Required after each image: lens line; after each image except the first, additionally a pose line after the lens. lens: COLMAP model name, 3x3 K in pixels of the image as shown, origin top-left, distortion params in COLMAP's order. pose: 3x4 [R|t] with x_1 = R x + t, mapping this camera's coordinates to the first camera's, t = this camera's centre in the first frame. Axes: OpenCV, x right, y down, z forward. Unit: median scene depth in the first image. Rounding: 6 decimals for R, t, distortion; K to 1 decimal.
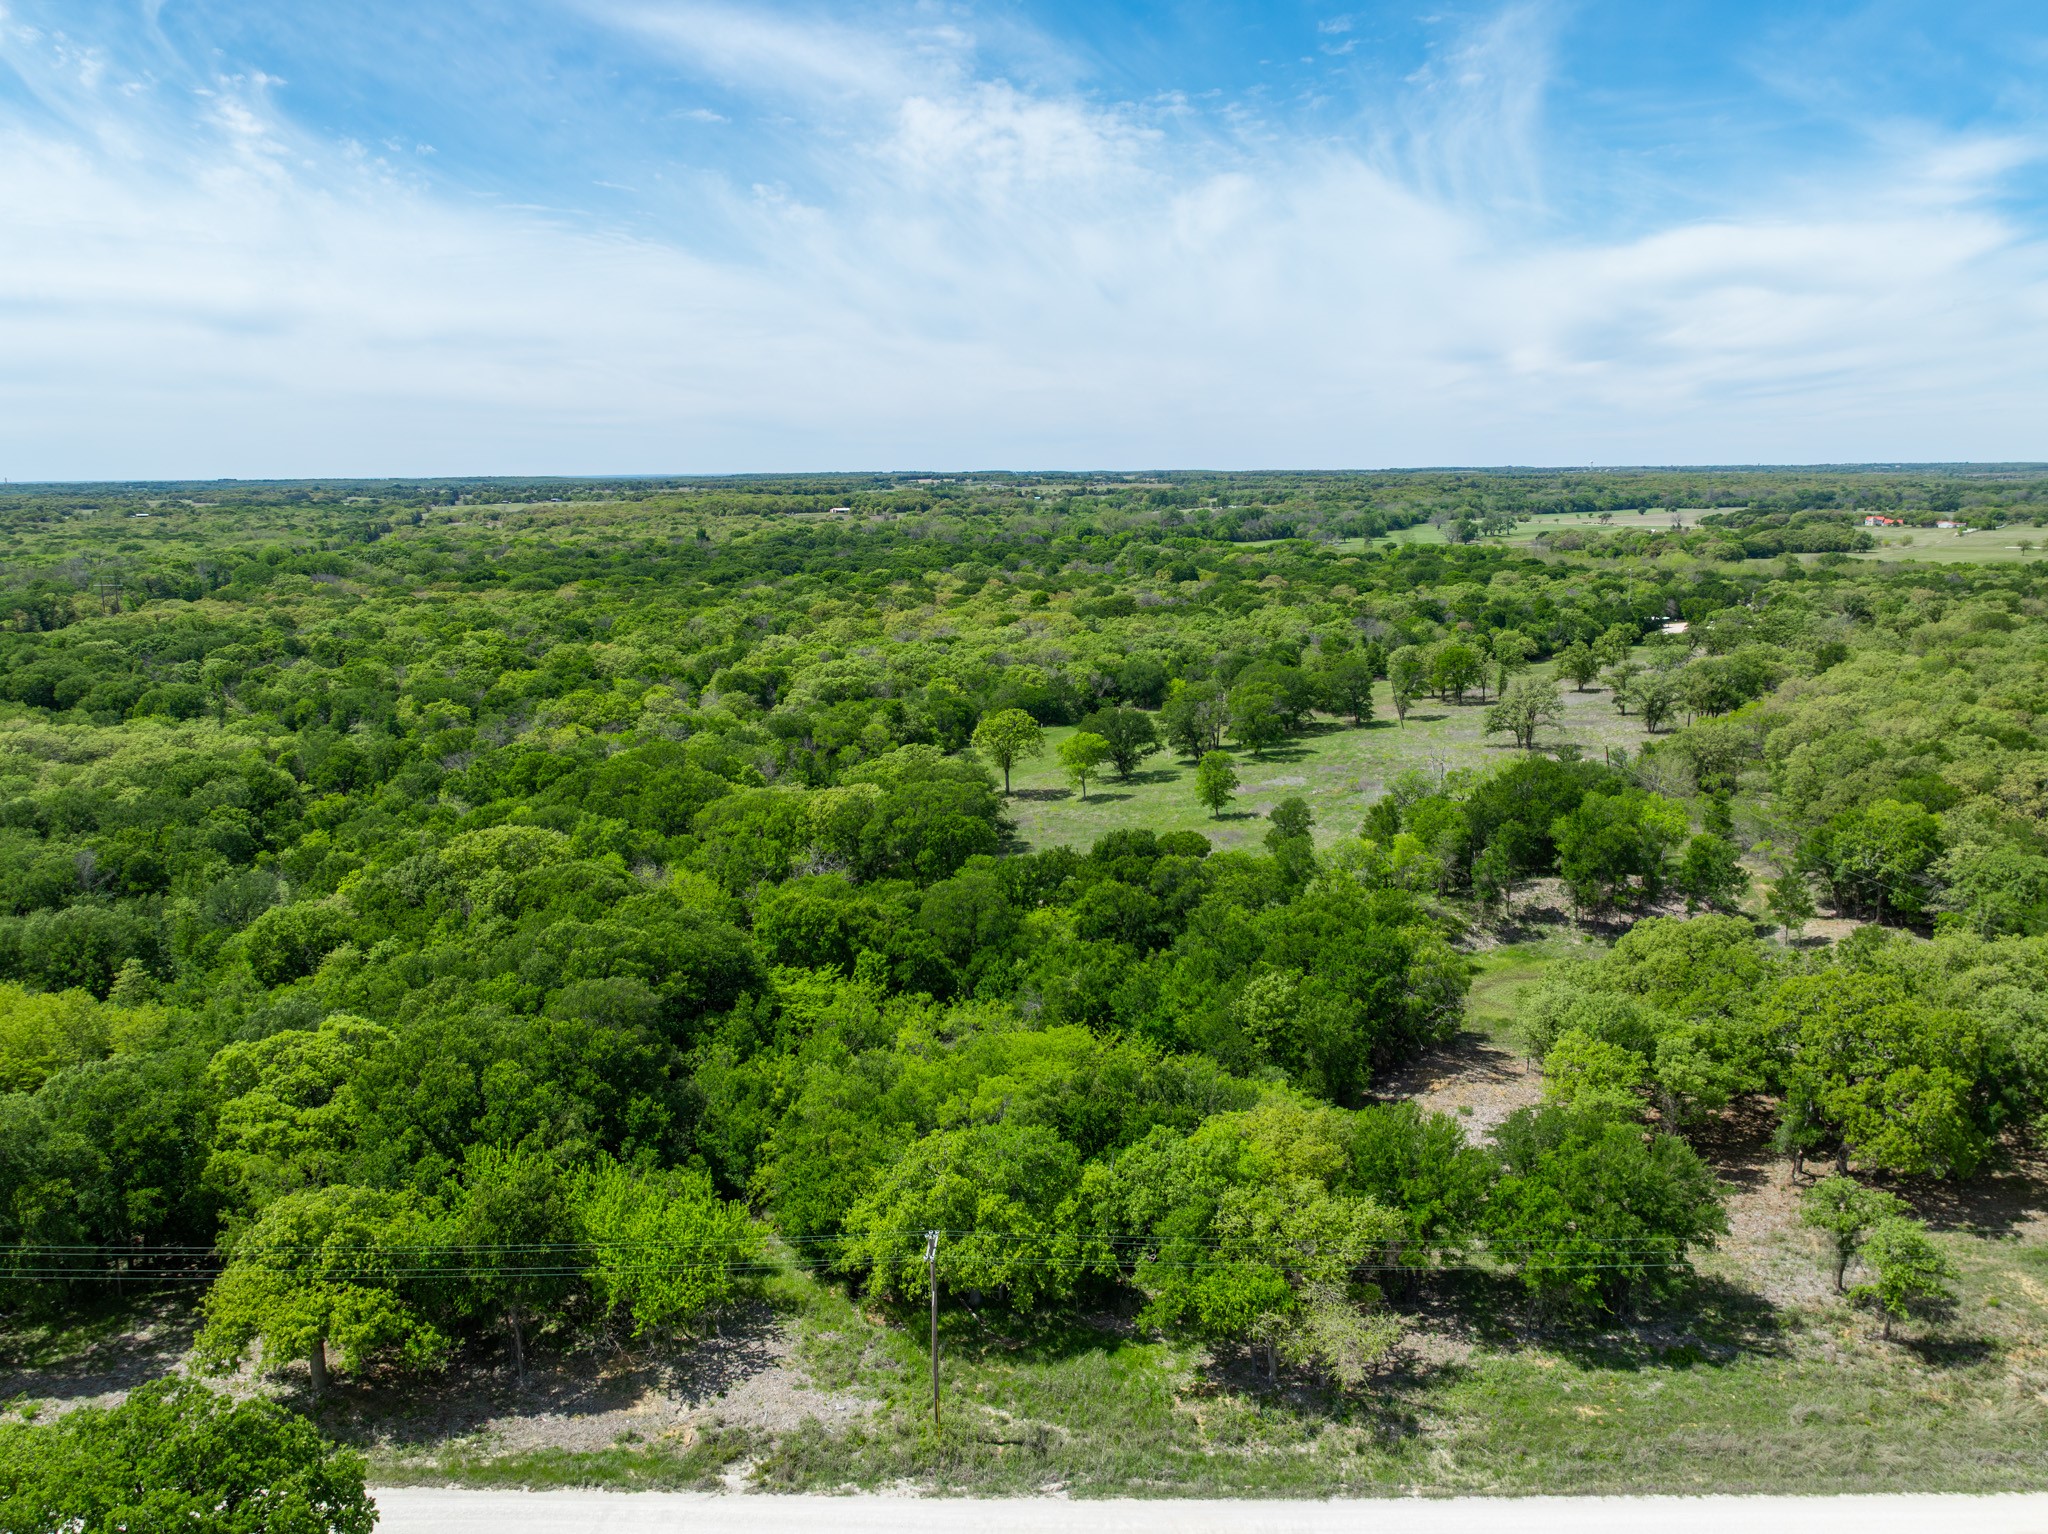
lens RADIAL K [[1454.1, 0, 1023.1], [0, 1454.1, 763.1], [0, 0, 1]] dist [-0.031183, 0.023488]
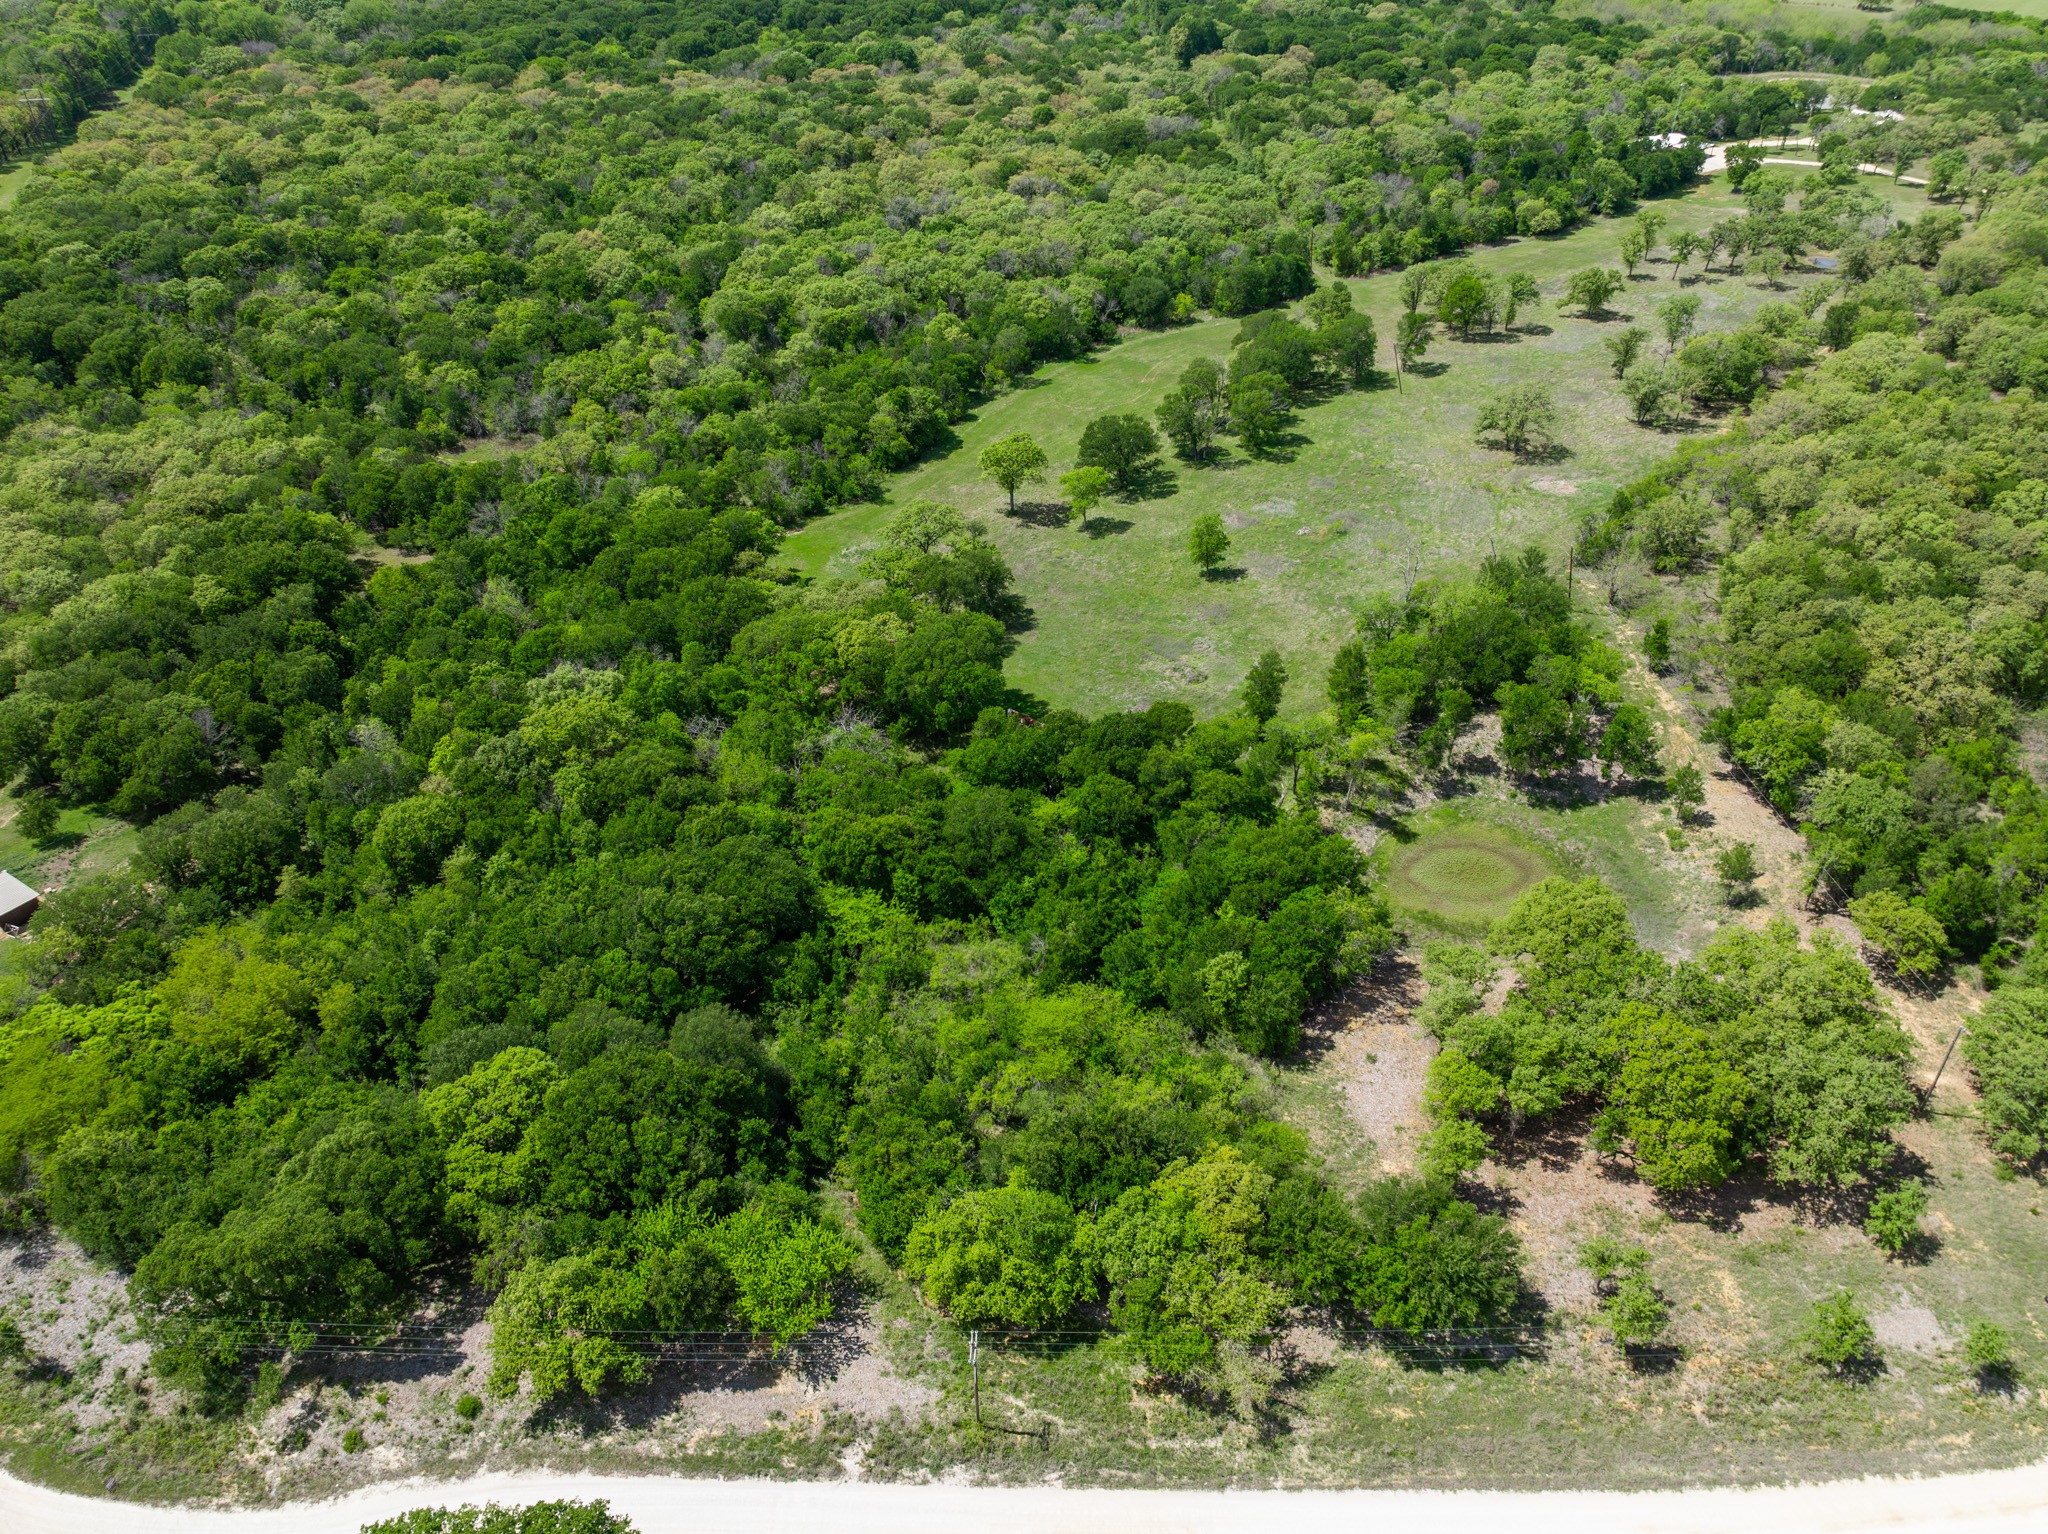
lens RADIAL K [[1454.1, 0, 1023.6], [0, 1454.1, 766.0], [0, 0, 1]] dist [-0.031183, 0.023488]
pose [[0.999999, 0.000371, 0.001188, -0.012036], [-0.000829, 0.910599, 0.413291, -0.765875], [-0.000928, -0.413291, 0.910598, -0.110667]]
